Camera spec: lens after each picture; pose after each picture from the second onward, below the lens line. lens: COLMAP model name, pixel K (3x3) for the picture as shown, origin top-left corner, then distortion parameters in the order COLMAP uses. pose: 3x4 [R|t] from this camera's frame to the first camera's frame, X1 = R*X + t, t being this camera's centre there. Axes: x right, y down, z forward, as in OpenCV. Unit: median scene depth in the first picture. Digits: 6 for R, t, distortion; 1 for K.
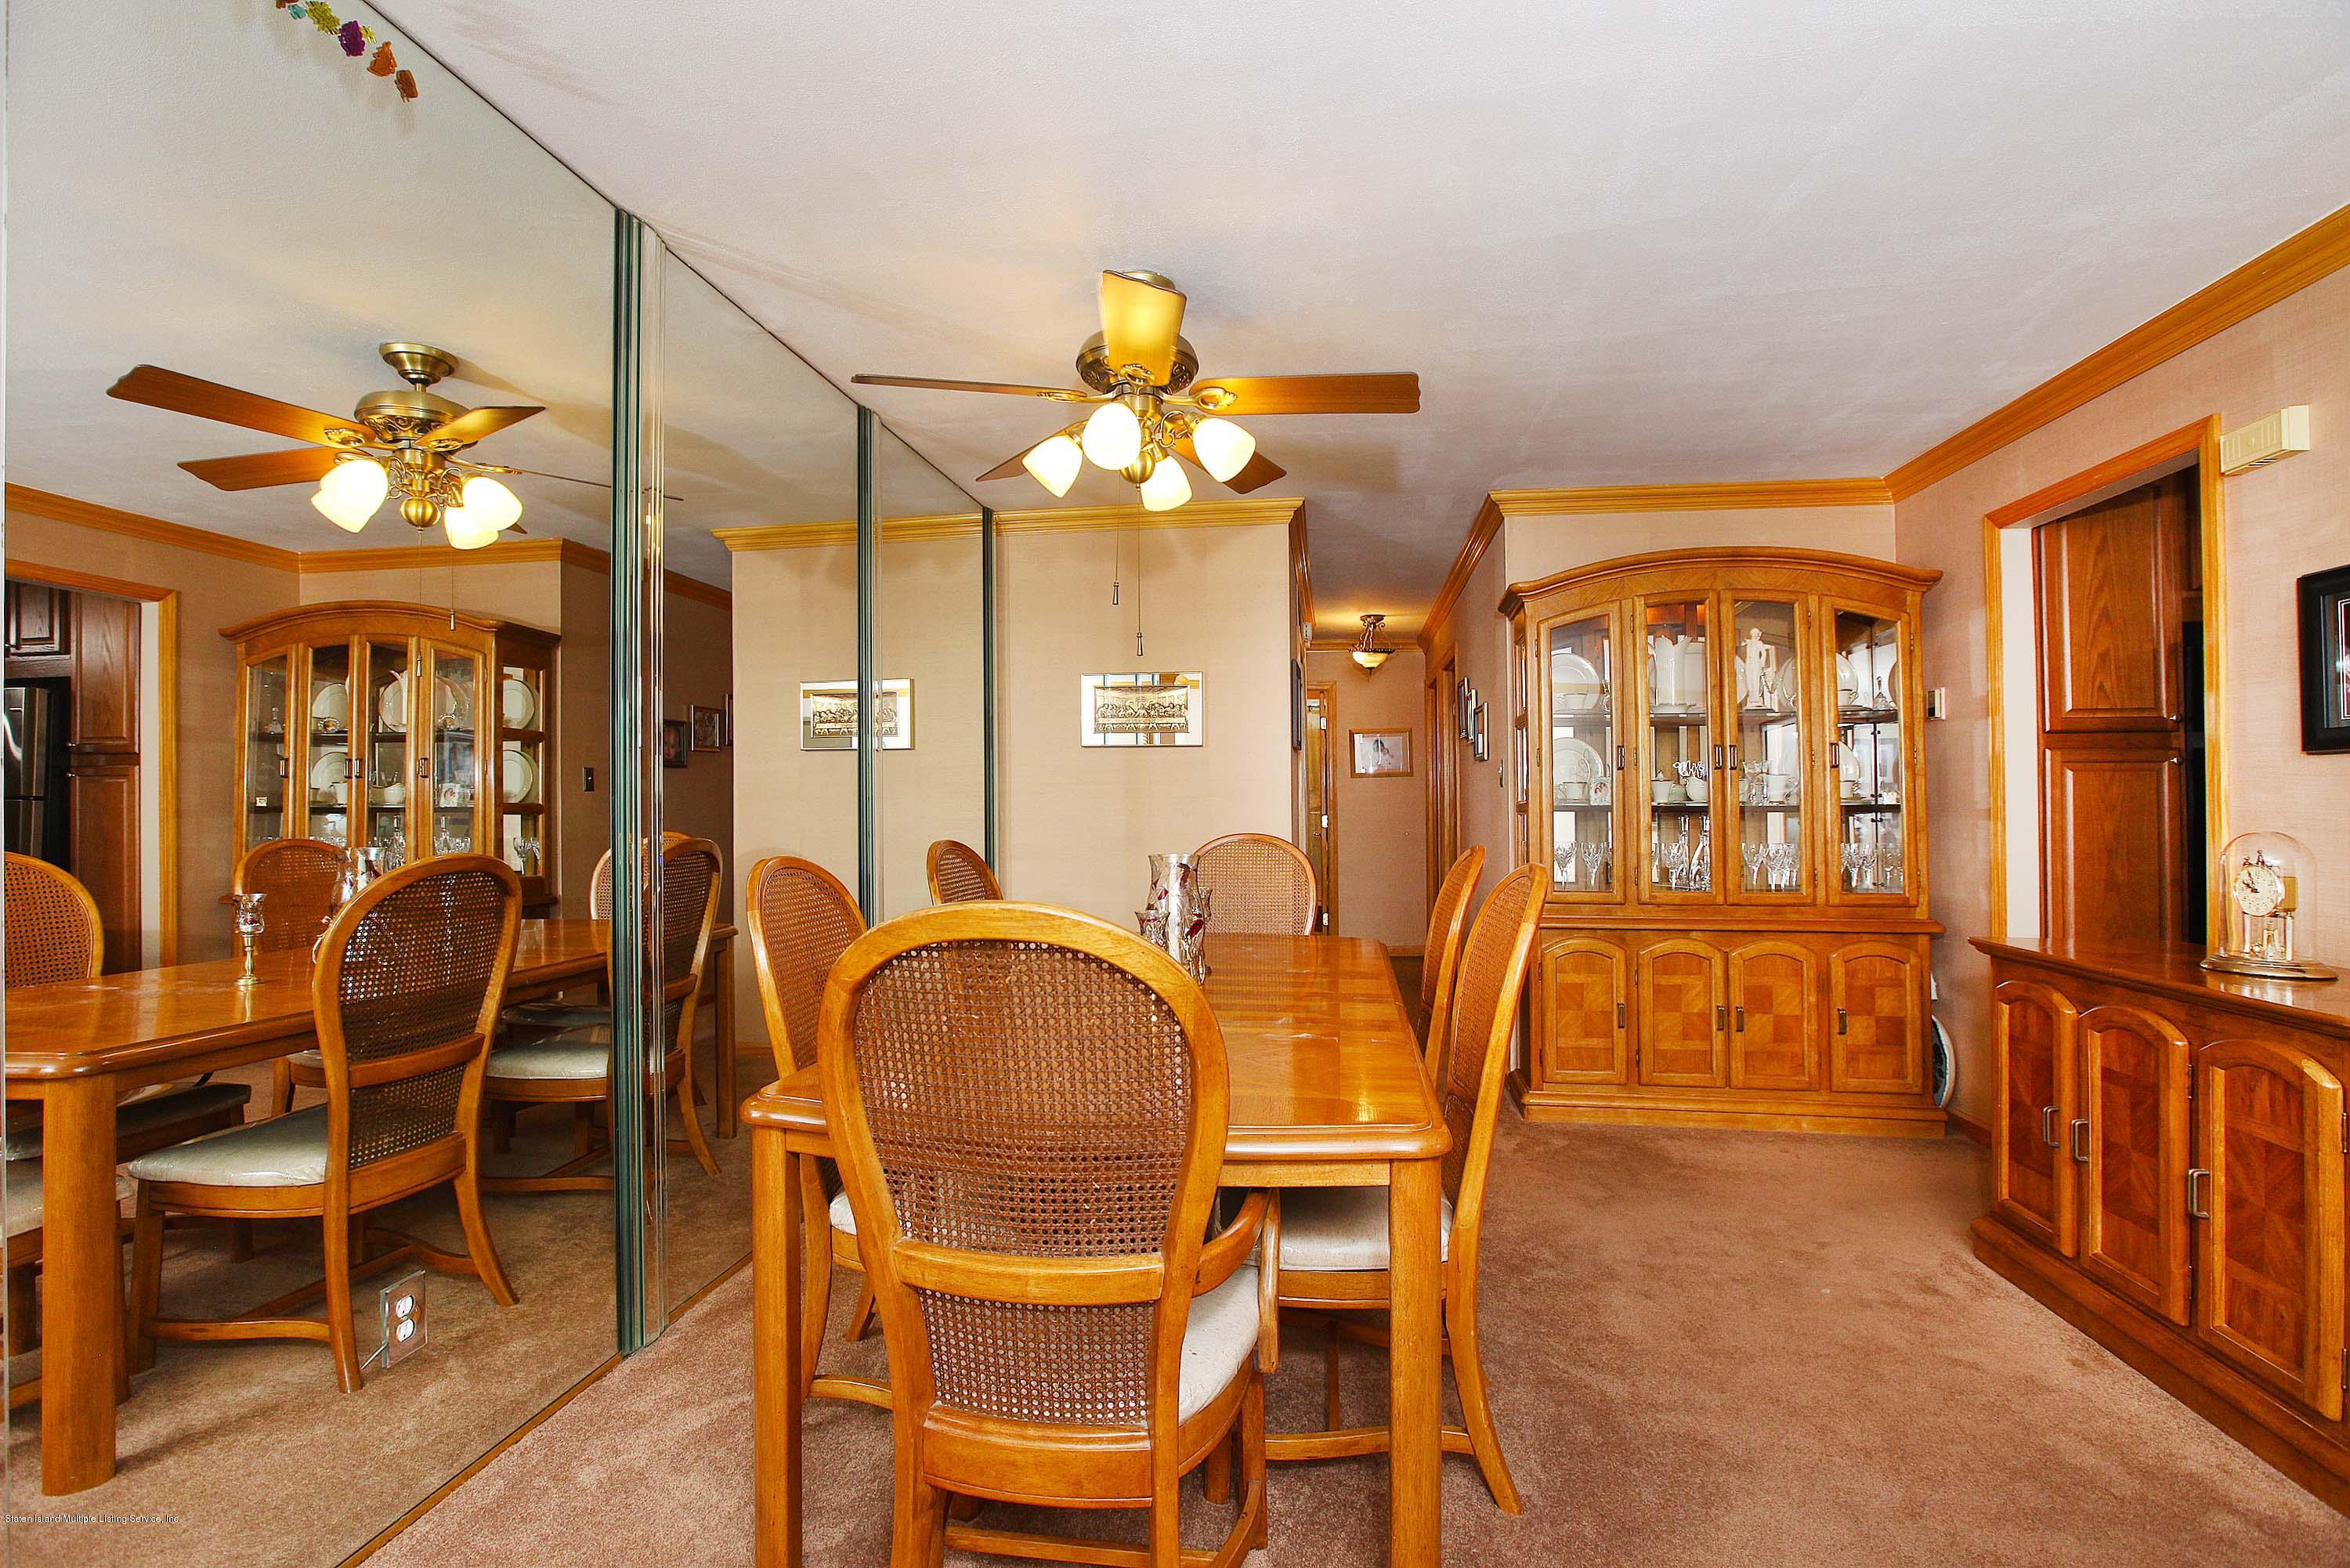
lens RADIAL K [[1055.5, 0, 1175.0], [0, 1055.5, 784.0], [0, 0, 1]] dist [-0.044660, 0.012879]
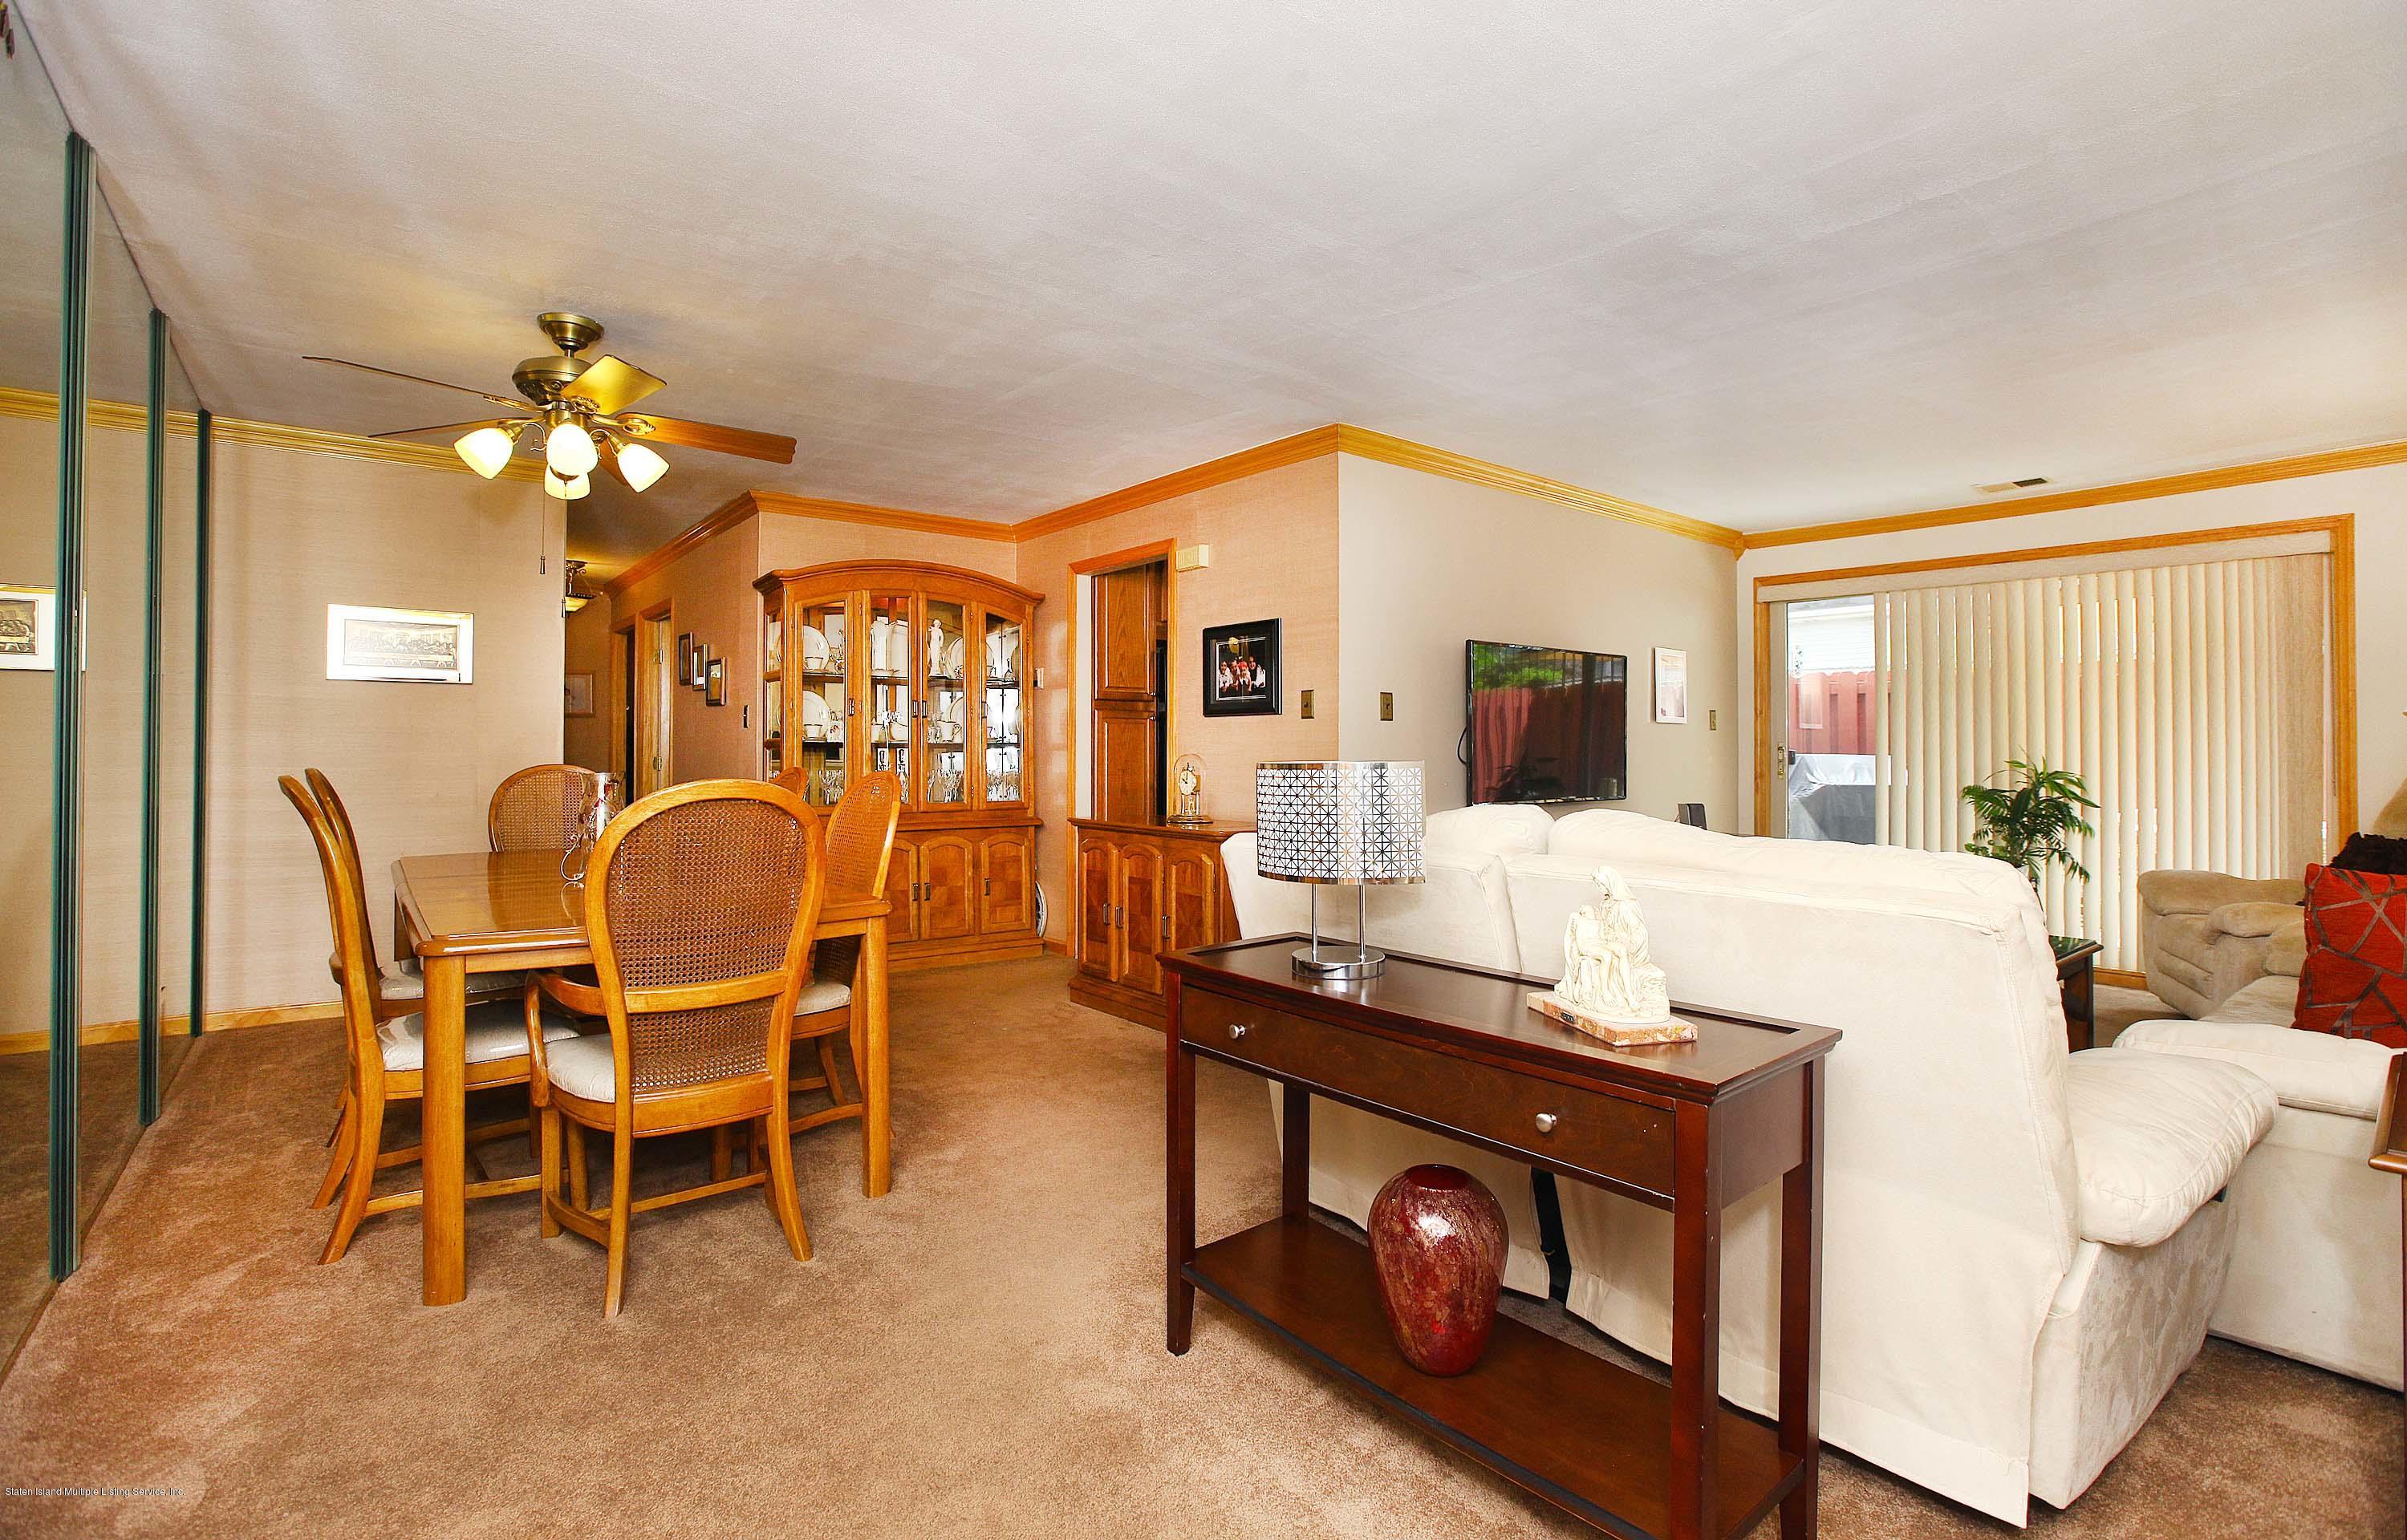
lens RADIAL K [[1102.2, 0, 1206.3], [0, 1102.2, 733.2], [0, 0, 1]] dist [-0.000268, 0.000010]
pose [[0.670174, 0.012670, 0.742095, -0.345892], [-0.012187, 0.999907, -0.006065, 0.012555], [-0.742104, -0.004979, 0.670267, -0.318260]]
